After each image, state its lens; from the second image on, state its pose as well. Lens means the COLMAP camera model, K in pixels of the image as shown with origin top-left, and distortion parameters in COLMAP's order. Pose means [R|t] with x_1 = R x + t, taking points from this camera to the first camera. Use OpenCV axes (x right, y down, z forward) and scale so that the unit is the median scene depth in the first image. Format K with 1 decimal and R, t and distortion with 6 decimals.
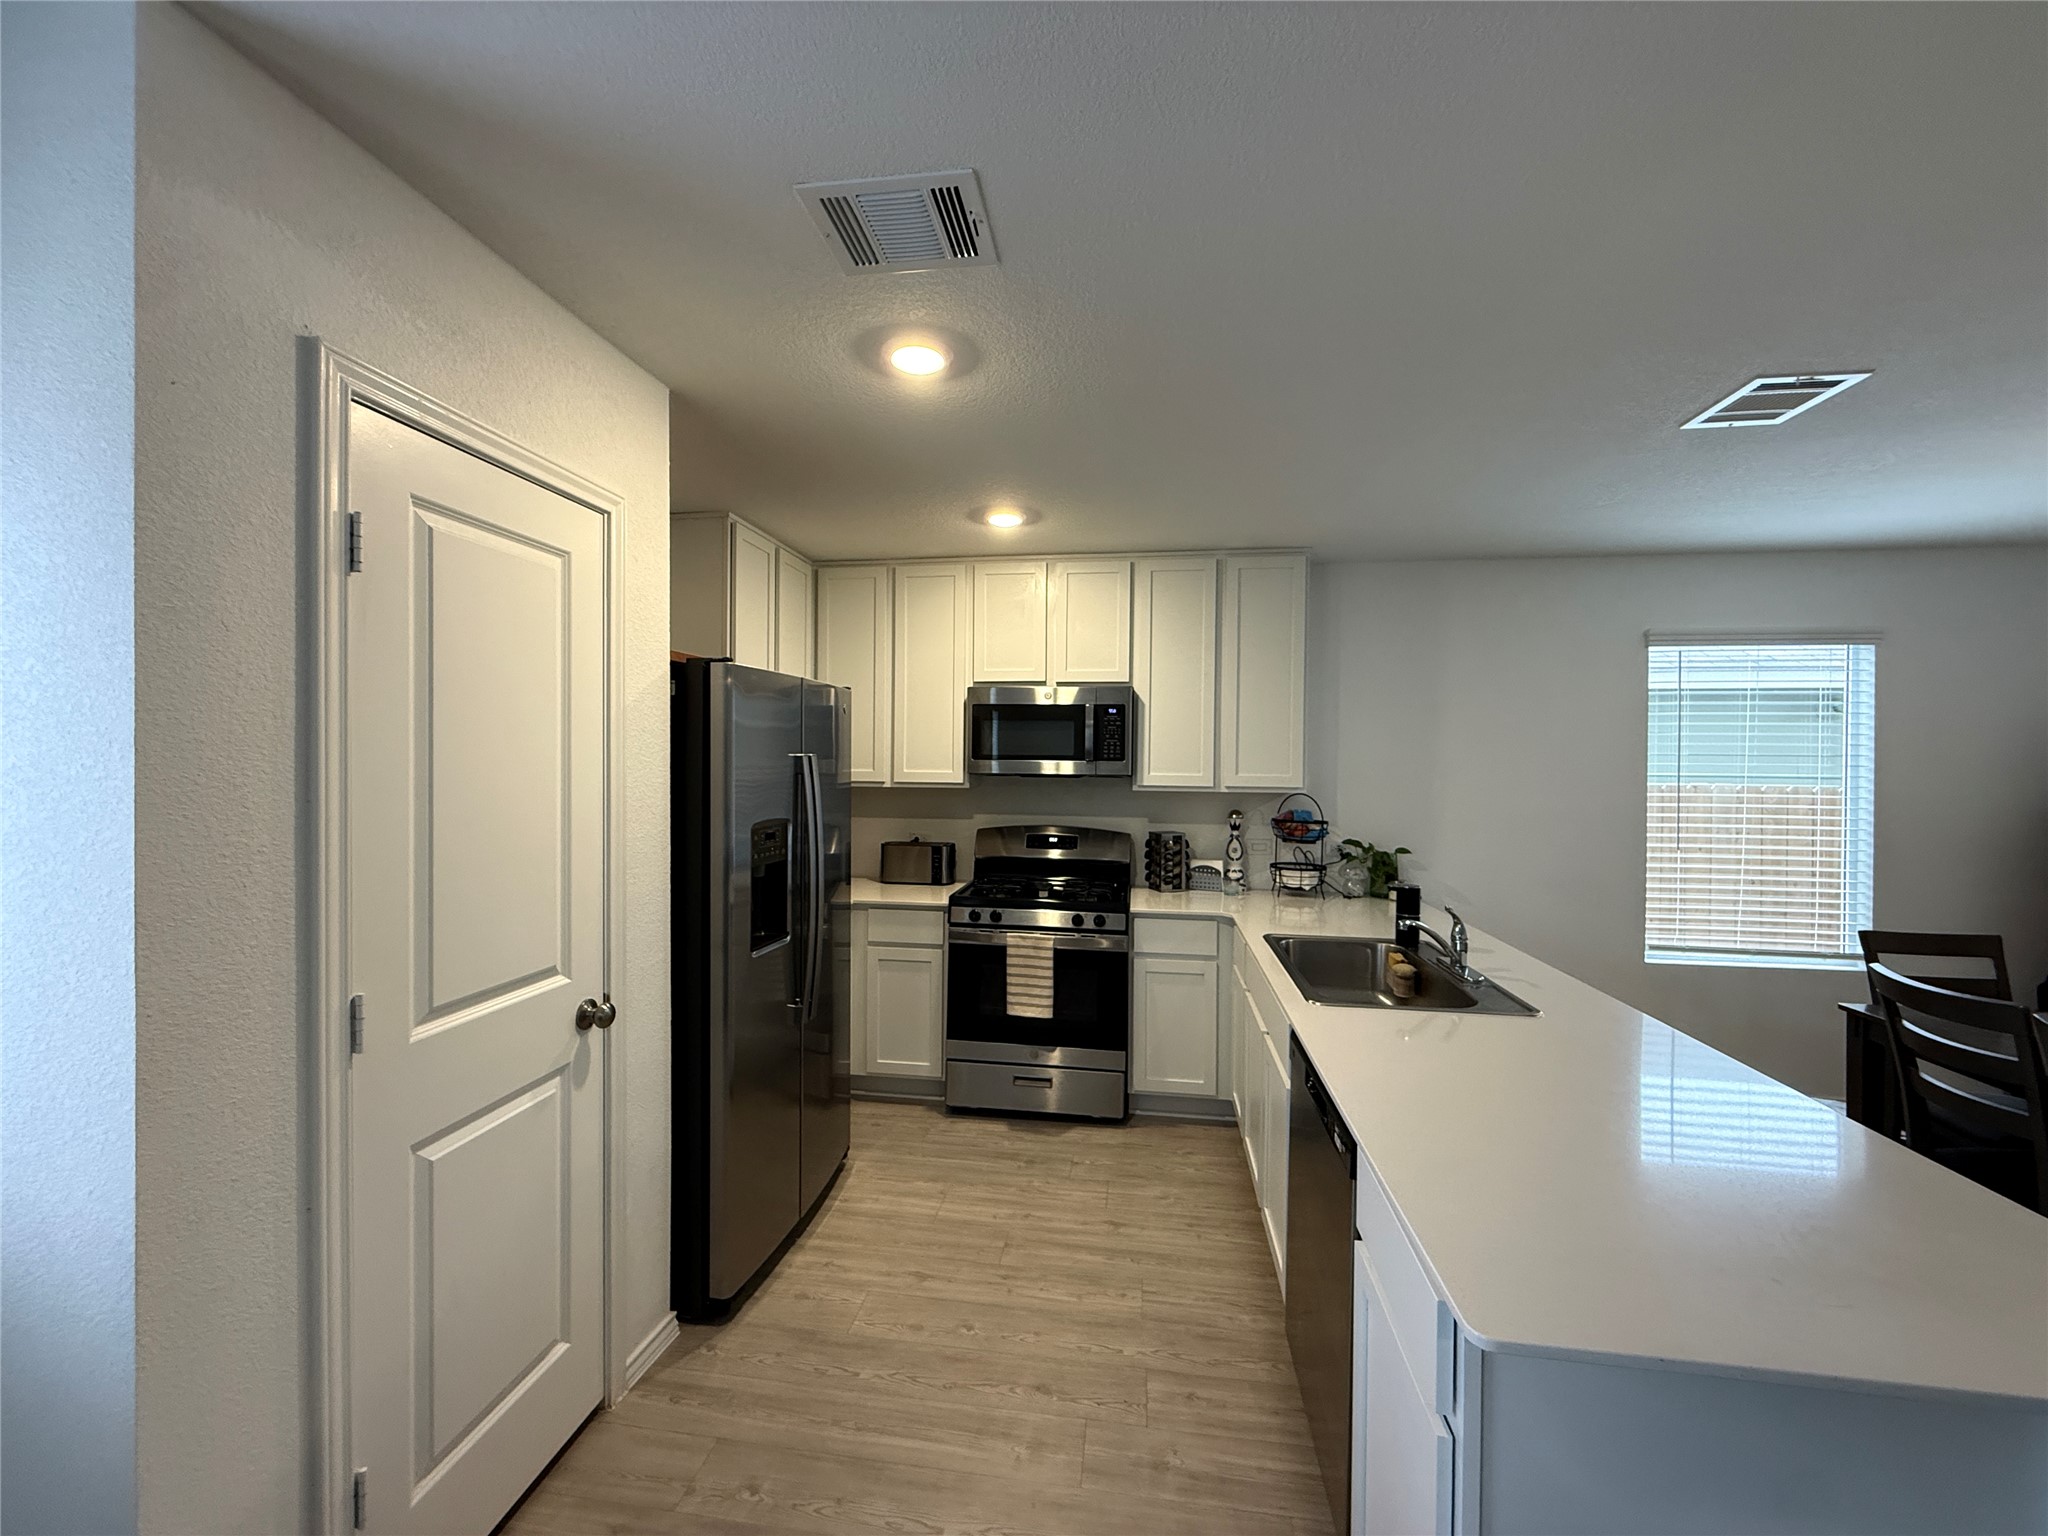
lens RADIAL K [[816.9, 0, 1021.5], [0, 816.9, 766.5], [0, 0, 1]] dist [-0.001951, 0.000559]
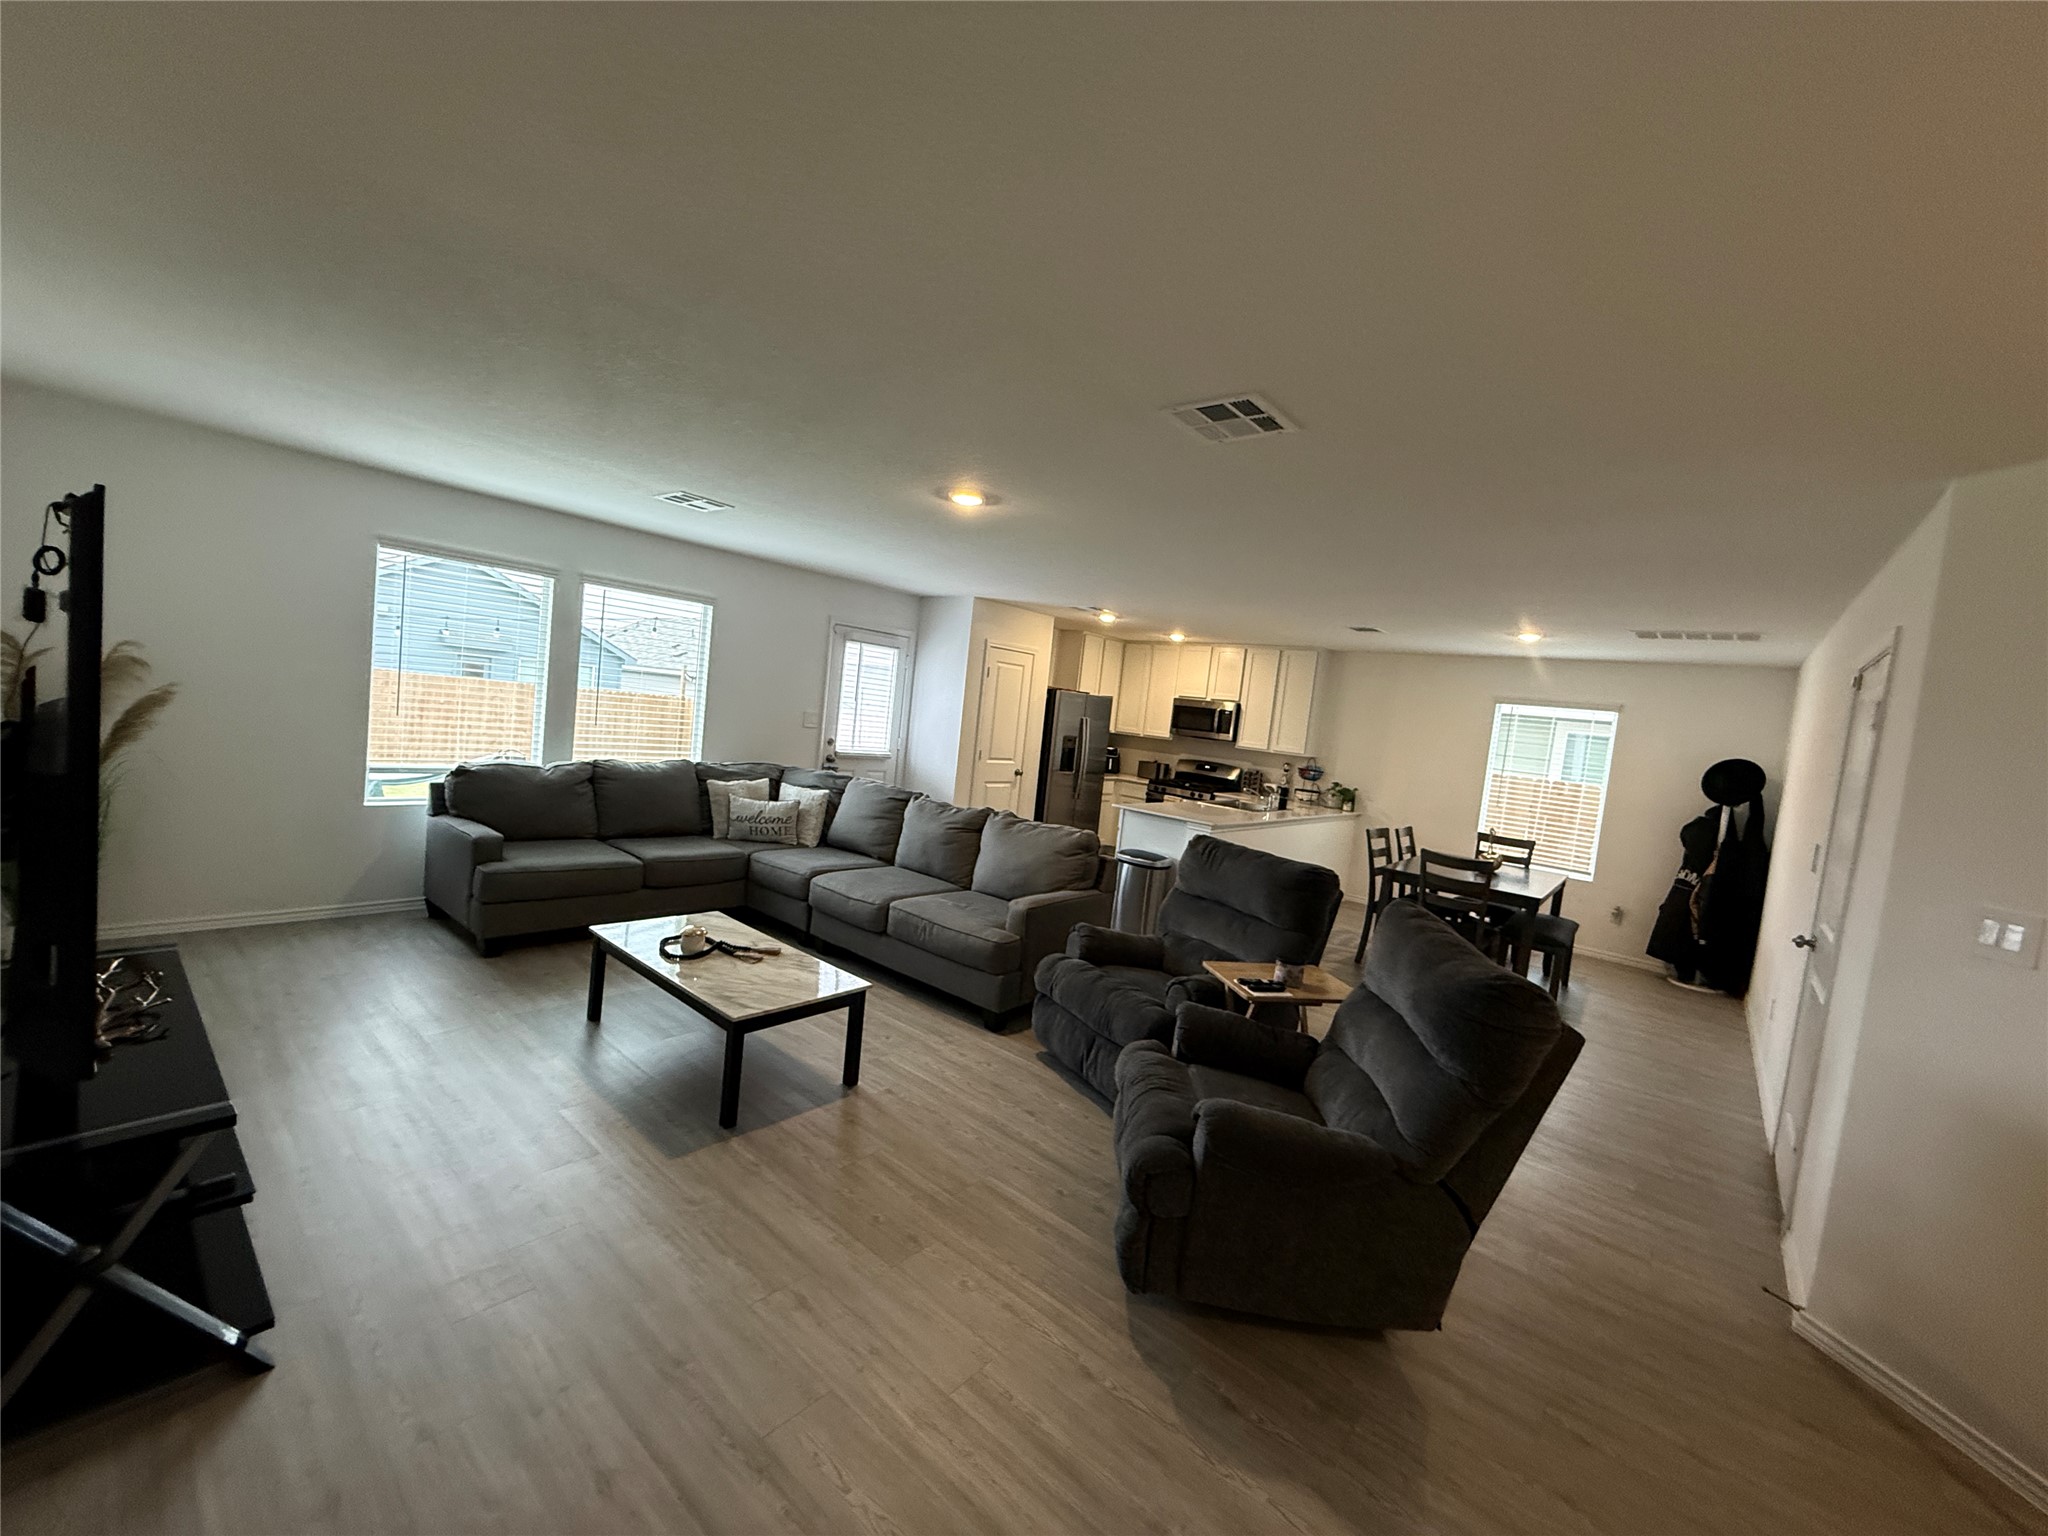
lens RADIAL K [[816.9, 0, 1023.4], [0, 816.9, 770.0], [0, 0, 1]] dist [-0.001951, 0.000559]
pose [[0.847982, 0.121825, -0.515834, 0.904252], [-0.103776, 0.992551, 0.063814, 0.006298], [0.519766, -0.000582, 0.854309, -1.403461]]
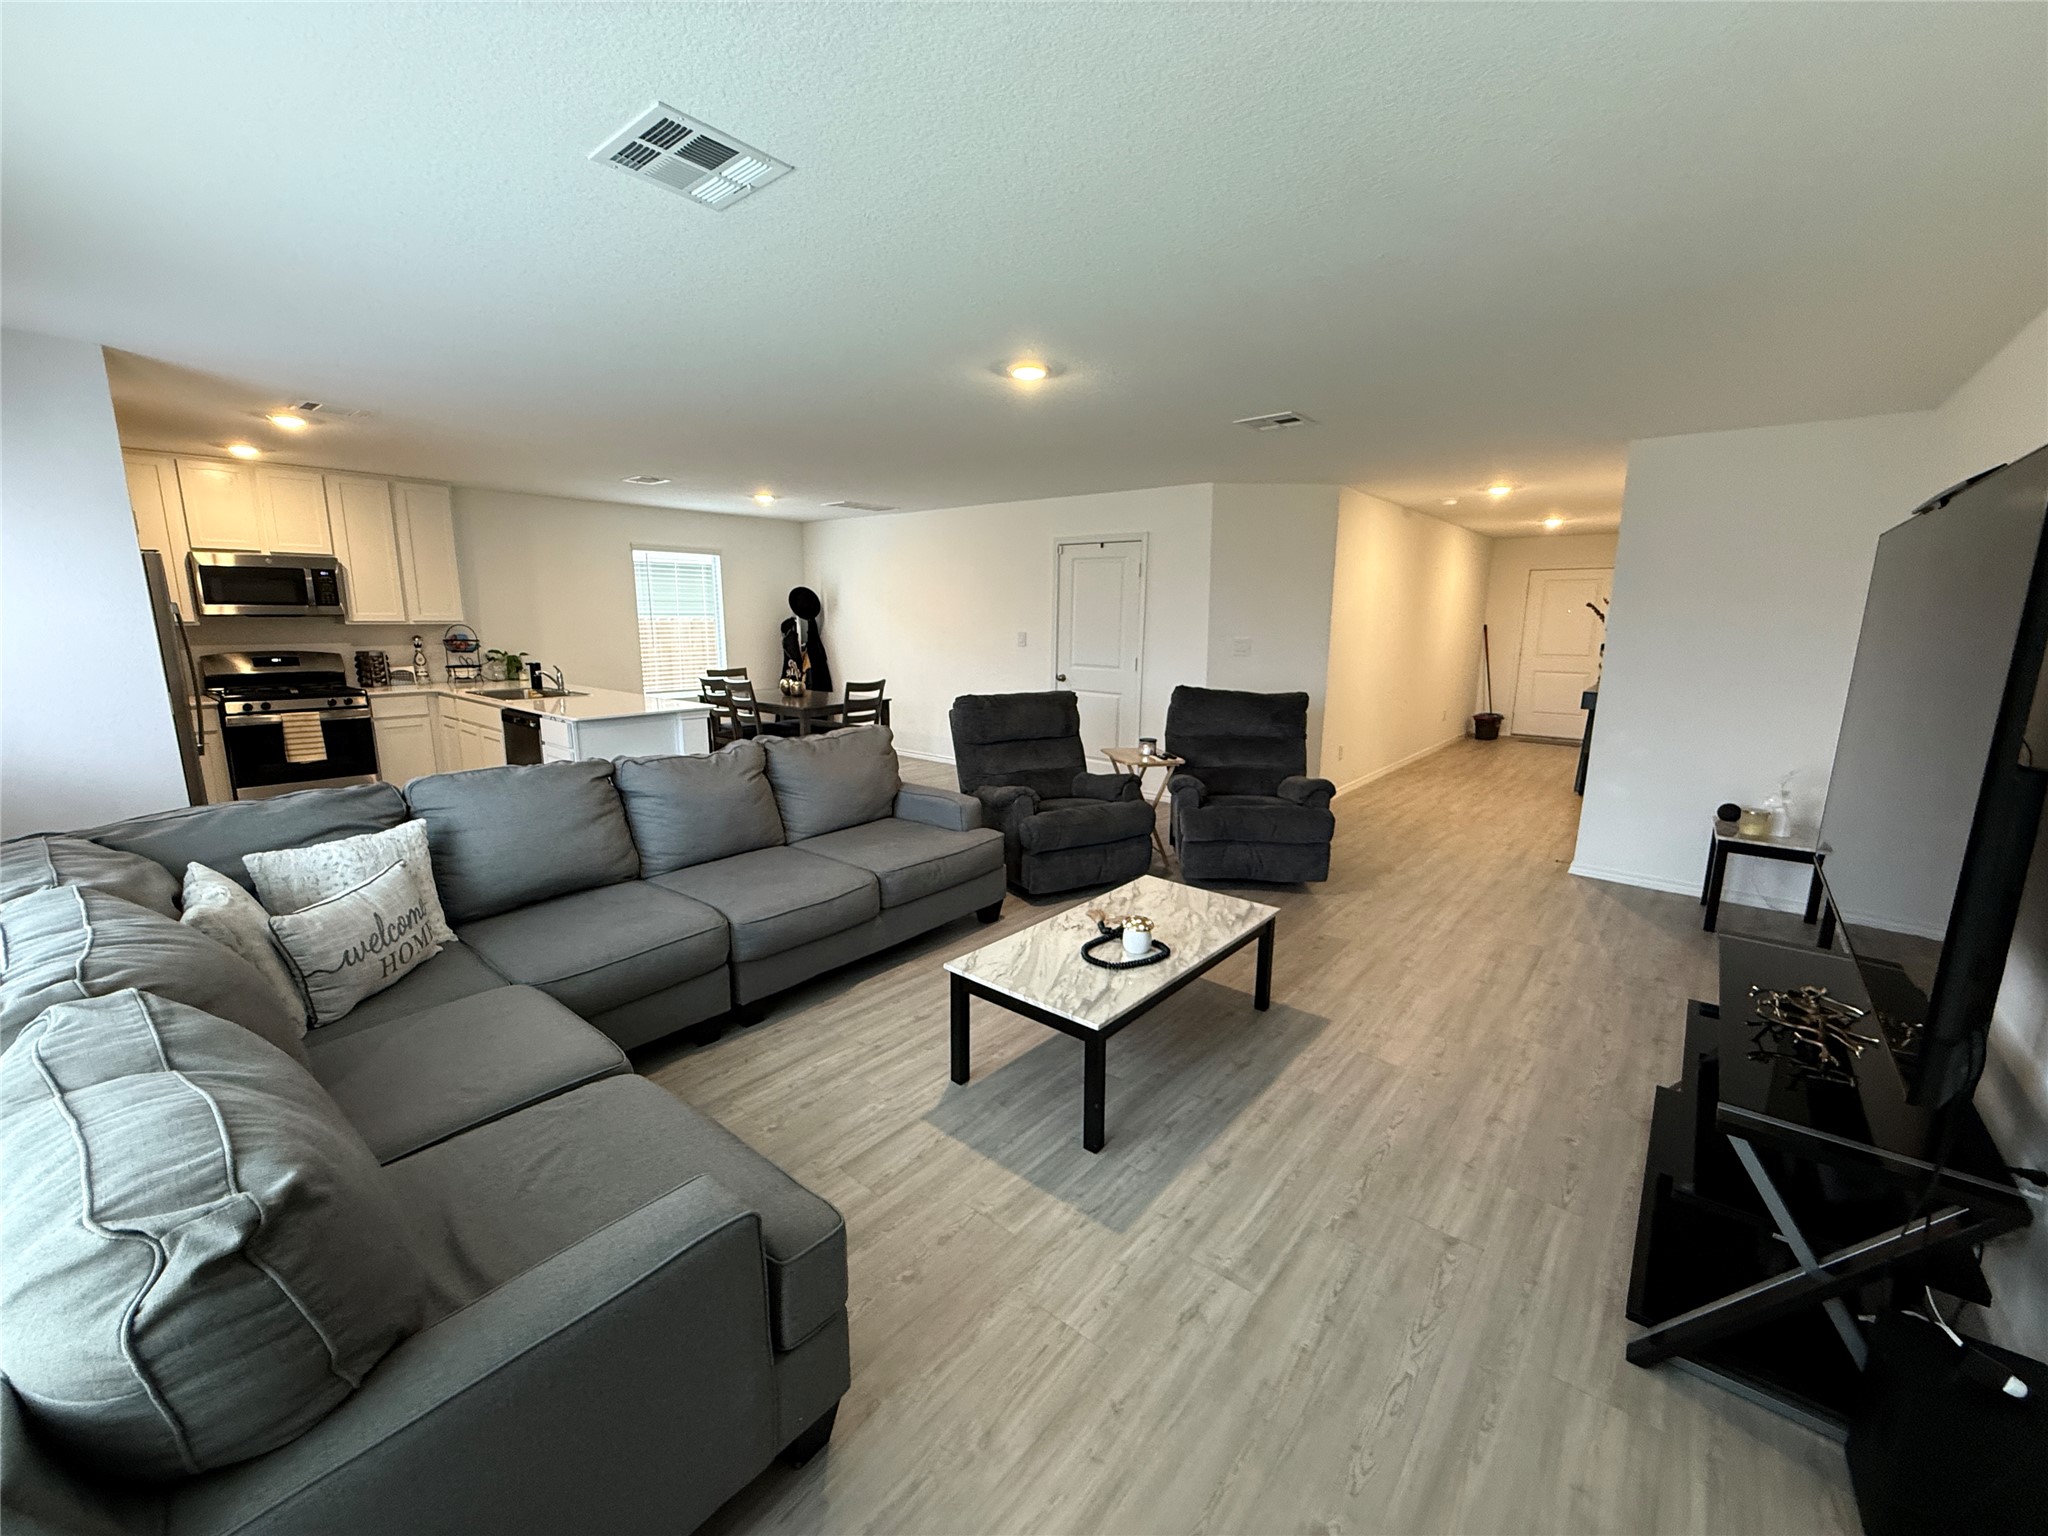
lens RADIAL K [[816.9, 0, 1019.2], [0, 816.9, 764.7], [0, 0, 1]] dist [-0.001951, 0.000559]
pose [[0.522028, -0.163040, 0.837201, -0.611589], [0.003050, 0.981911, 0.189319, 0.000575], [-0.852923, -0.096276, 0.513082, -1.065106]]
